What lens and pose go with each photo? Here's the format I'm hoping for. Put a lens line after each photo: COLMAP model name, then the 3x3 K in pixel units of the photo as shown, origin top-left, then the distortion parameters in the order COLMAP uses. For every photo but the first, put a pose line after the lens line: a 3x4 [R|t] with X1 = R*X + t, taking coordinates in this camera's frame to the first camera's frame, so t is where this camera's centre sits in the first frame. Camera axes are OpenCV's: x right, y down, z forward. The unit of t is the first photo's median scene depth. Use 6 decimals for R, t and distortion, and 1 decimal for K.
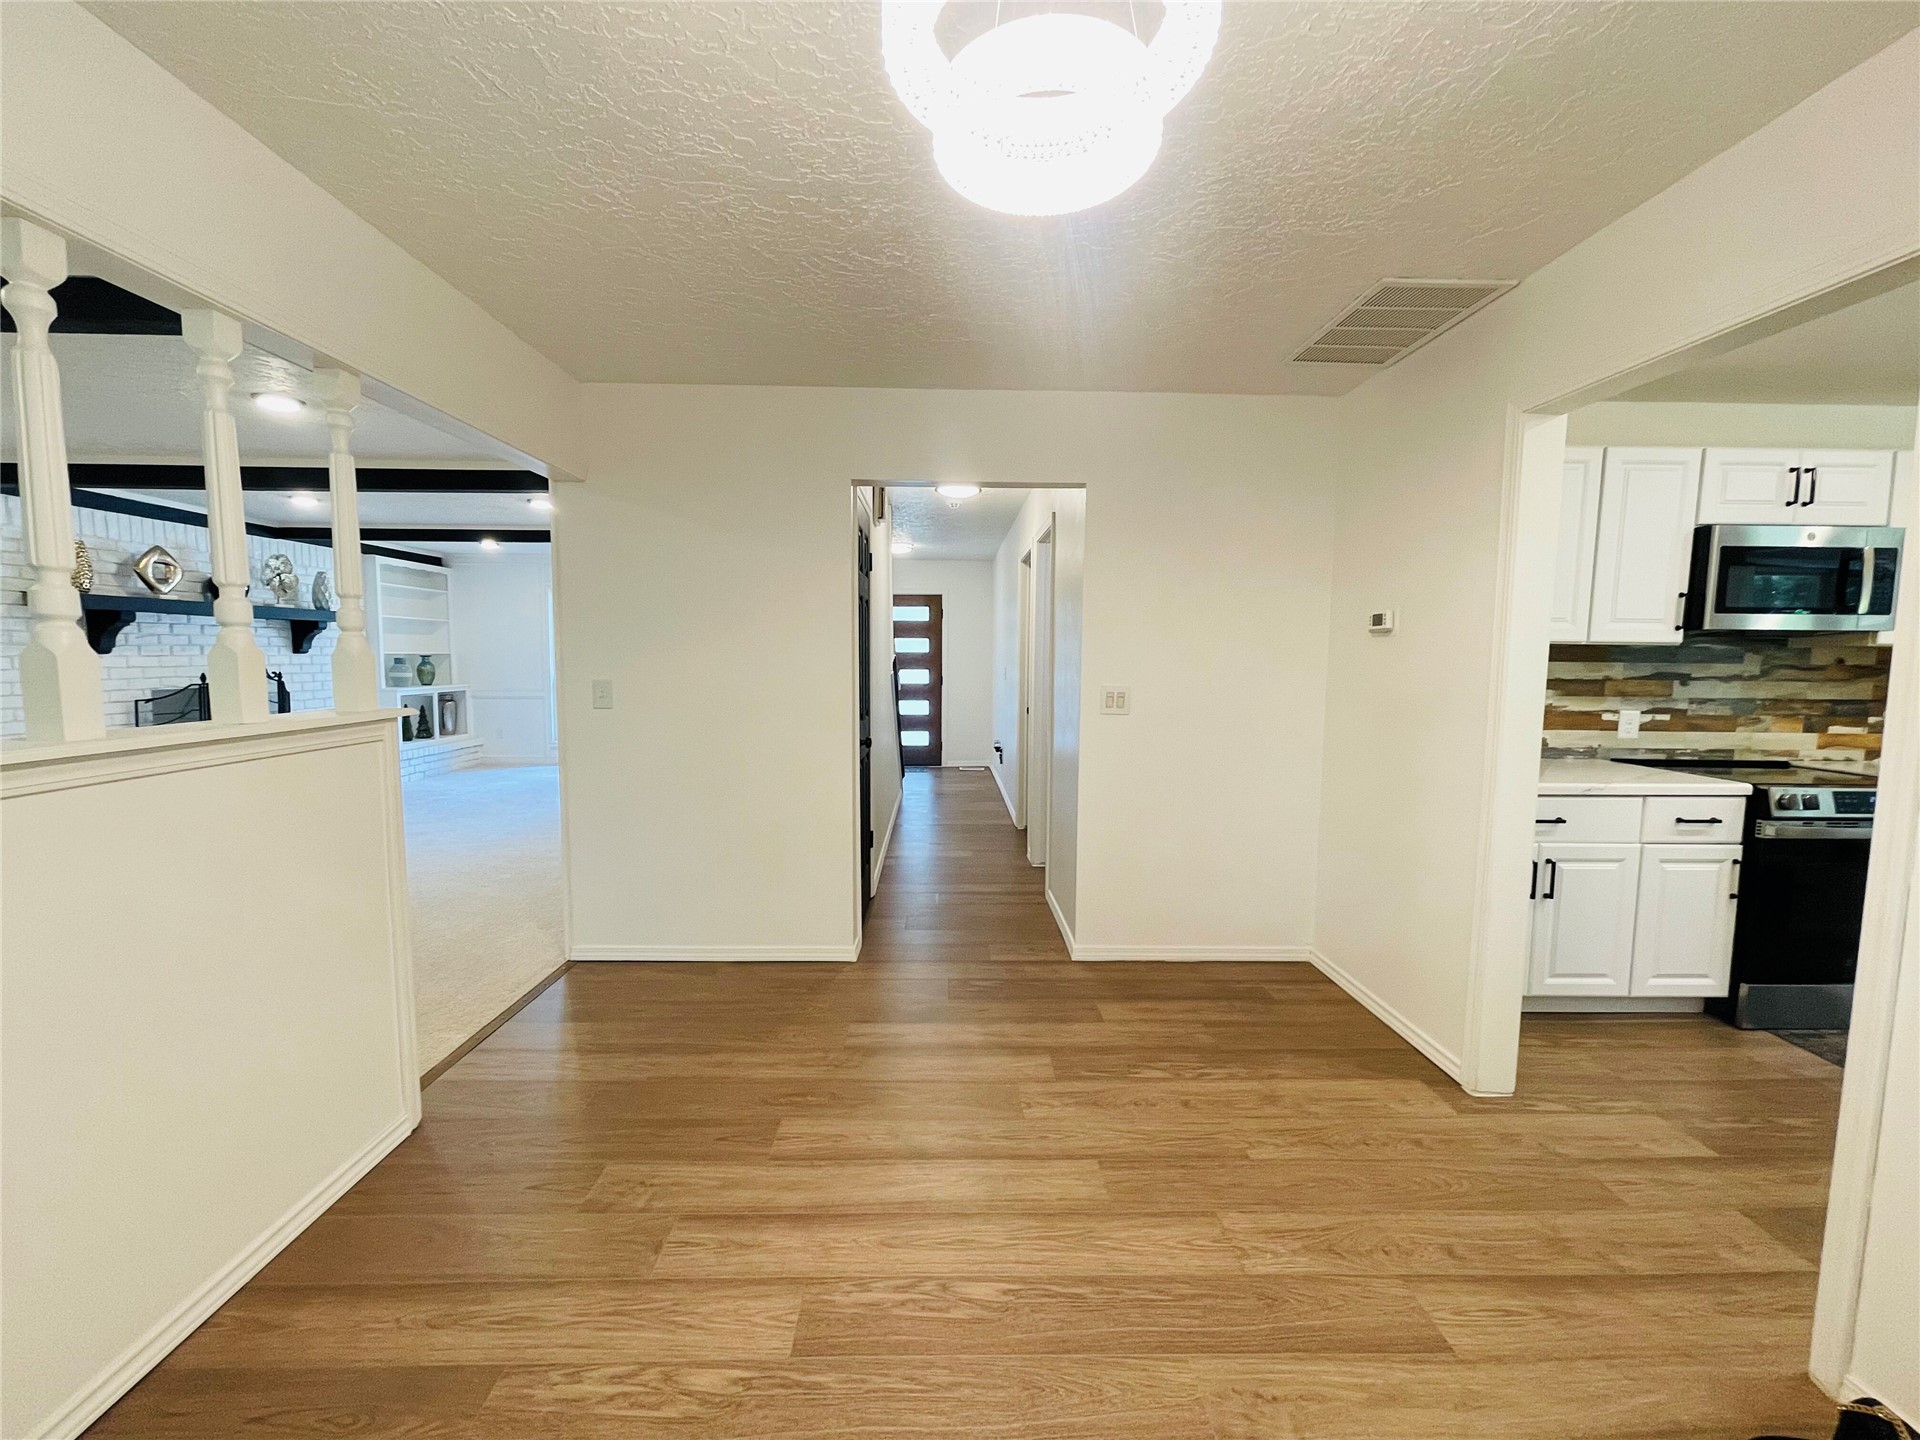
lens RADIAL K [[772.0, 0, 963.1], [0, 772.0, 719.7], [0, 0, 1]] dist [0.002766, -0.000490]
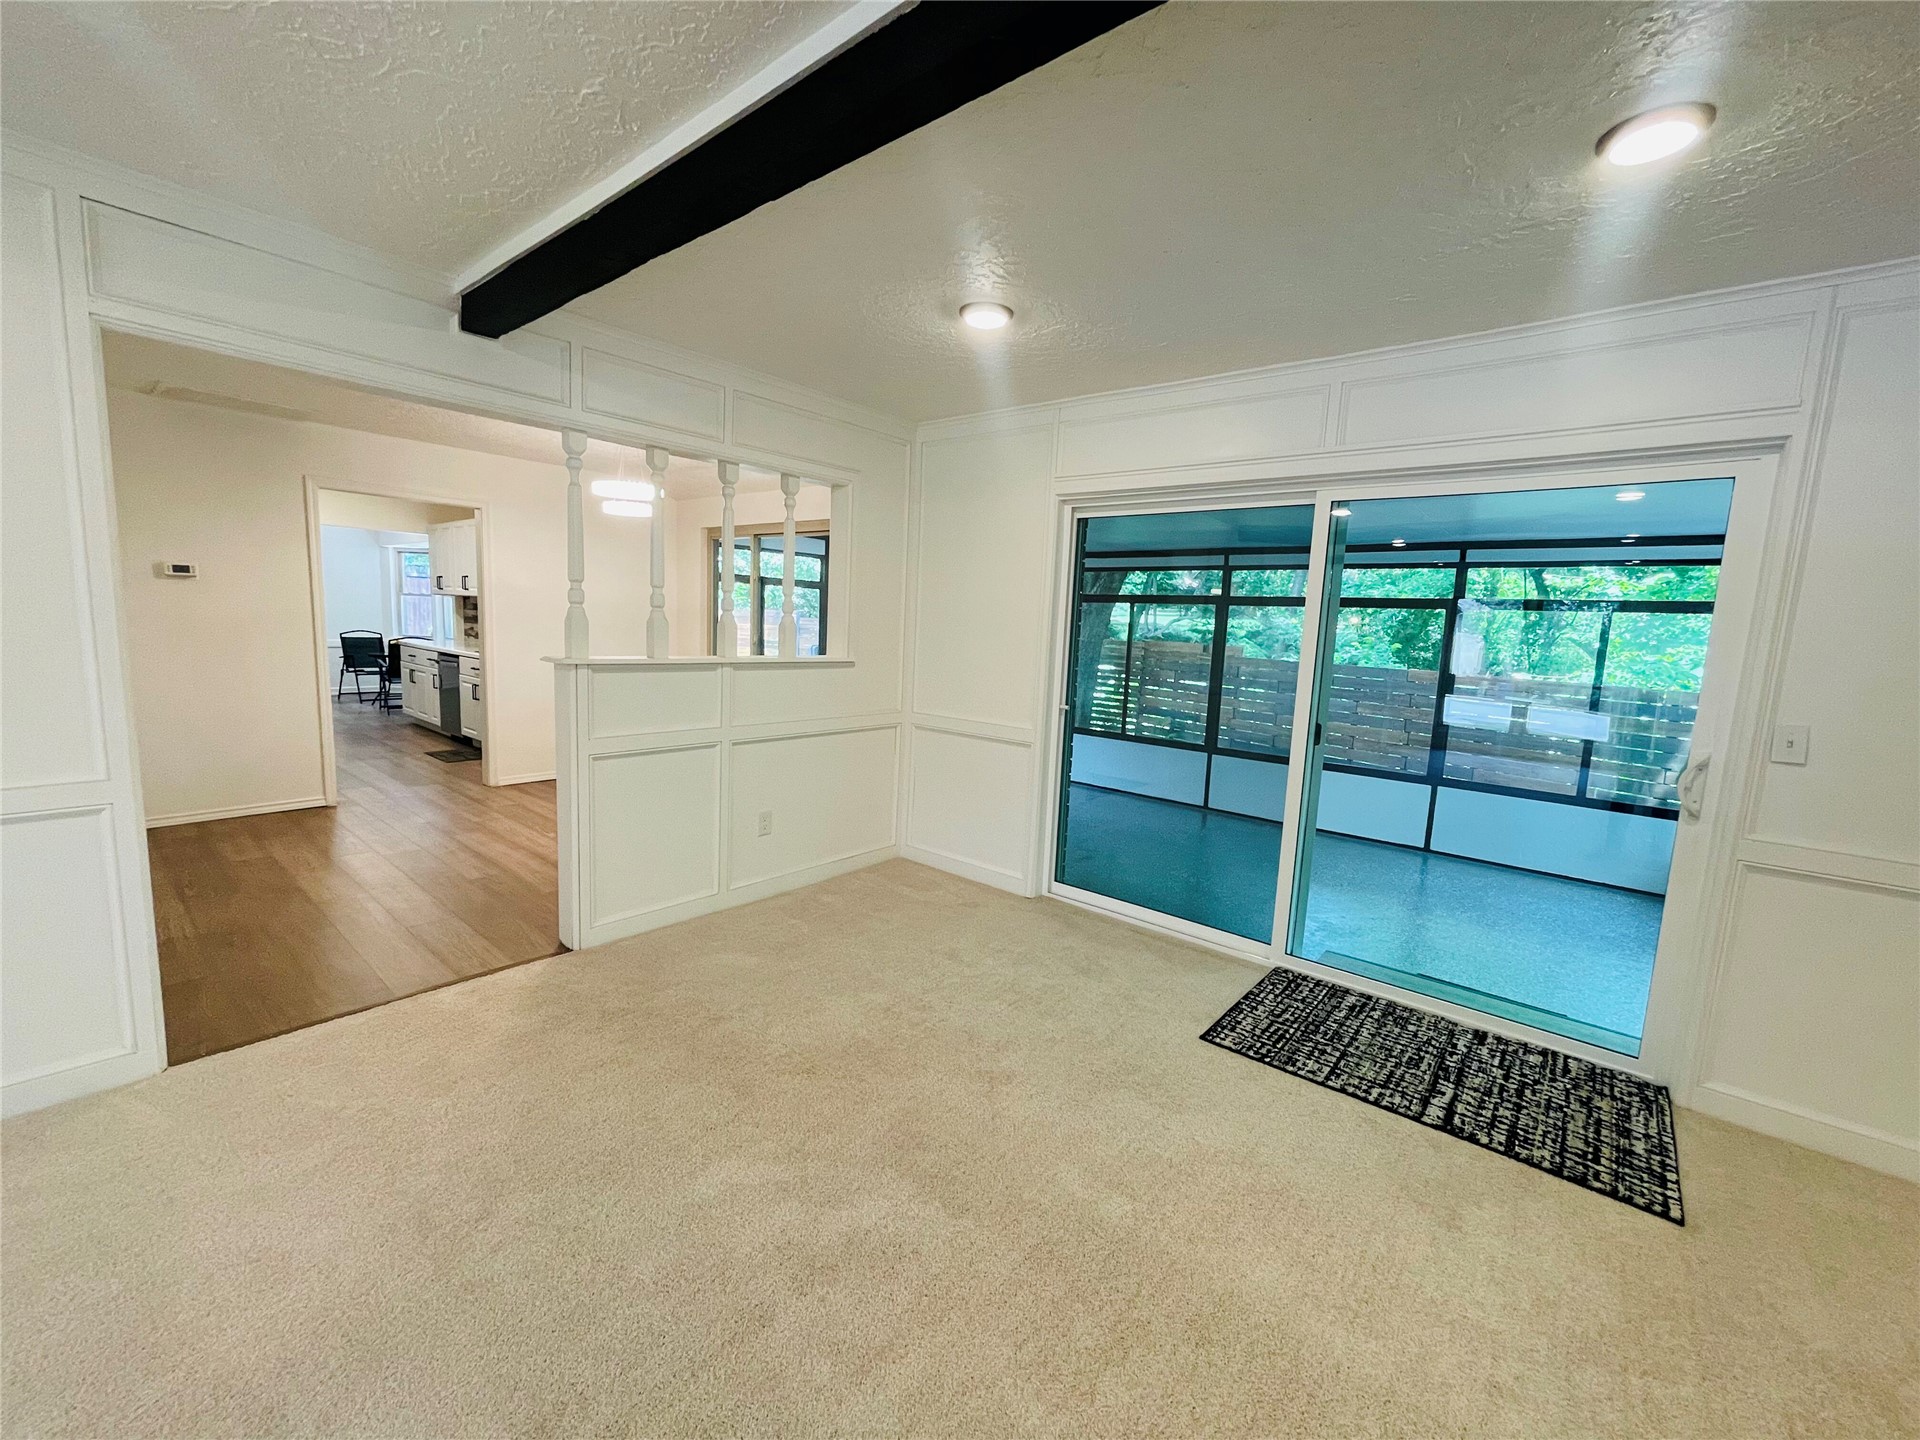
lens RADIAL K [[776.8, 0, 958.3], [0, 776.8, 719.9], [0, 0, 1]] dist [-0.001777, 0.000424]
pose [[-0.745507, -0.124884, 0.654694, -1.392632], [0.004381, 0.981349, 0.192183, -0.101068], [-0.666484, 0.146142, -0.731055, 0.974789]]
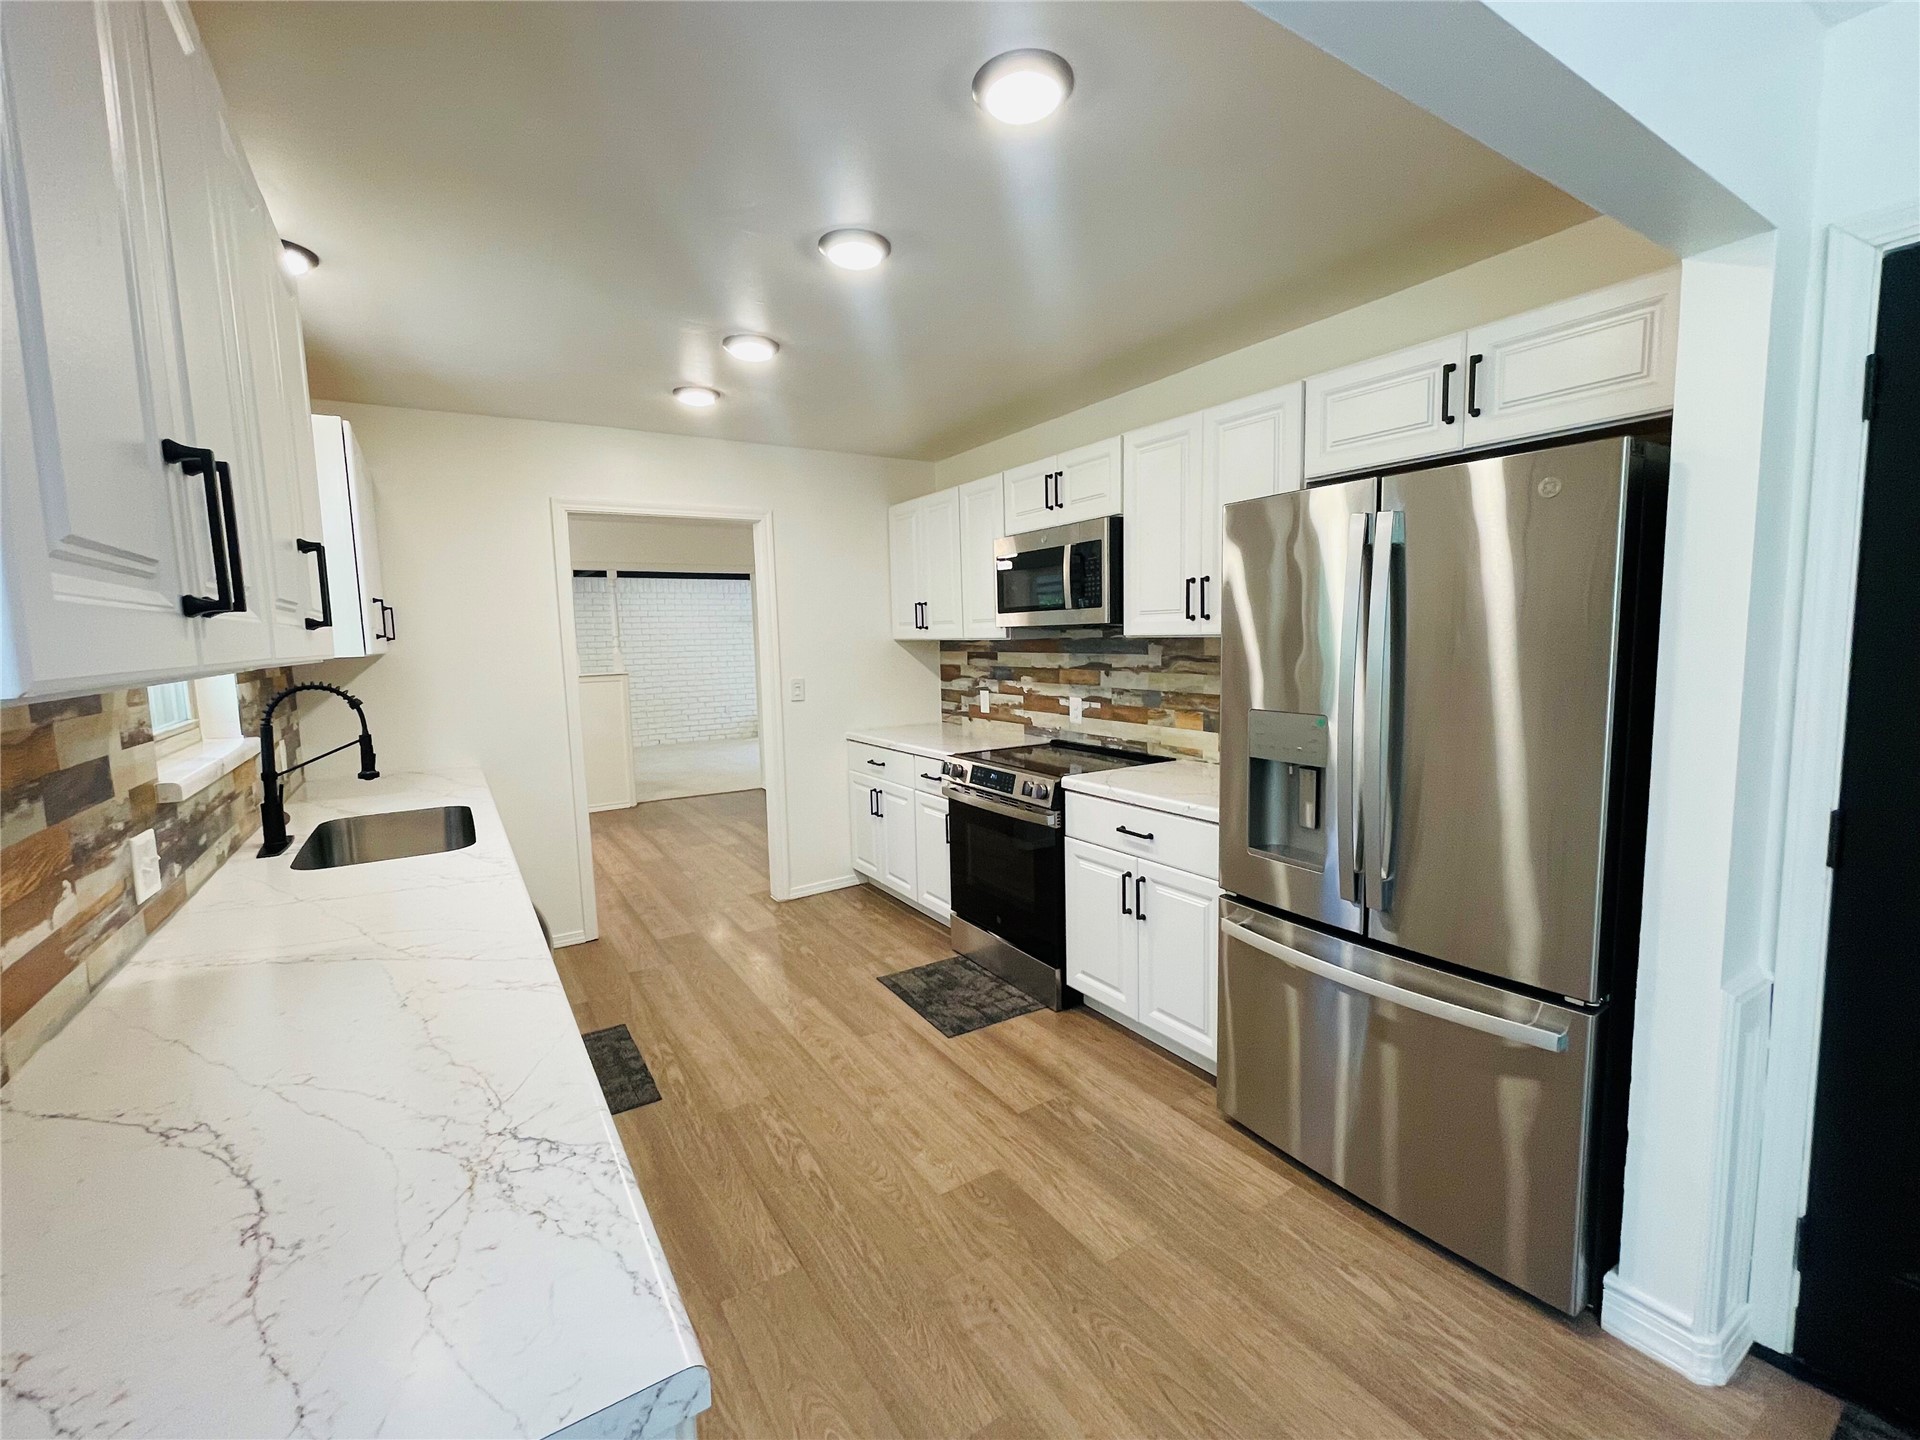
lens RADIAL K [[822.9, 0, 958.5], [0, 822.9, 719.5], [0, 0, 1]] dist [0.000135, -0.000139]
pose [[0.512285, 0.068256, -0.856099, 1.770902], [-0.044580, 0.997606, 0.052862, -0.034665], [0.857658, 0.011085, 0.514102, 0.268586]]
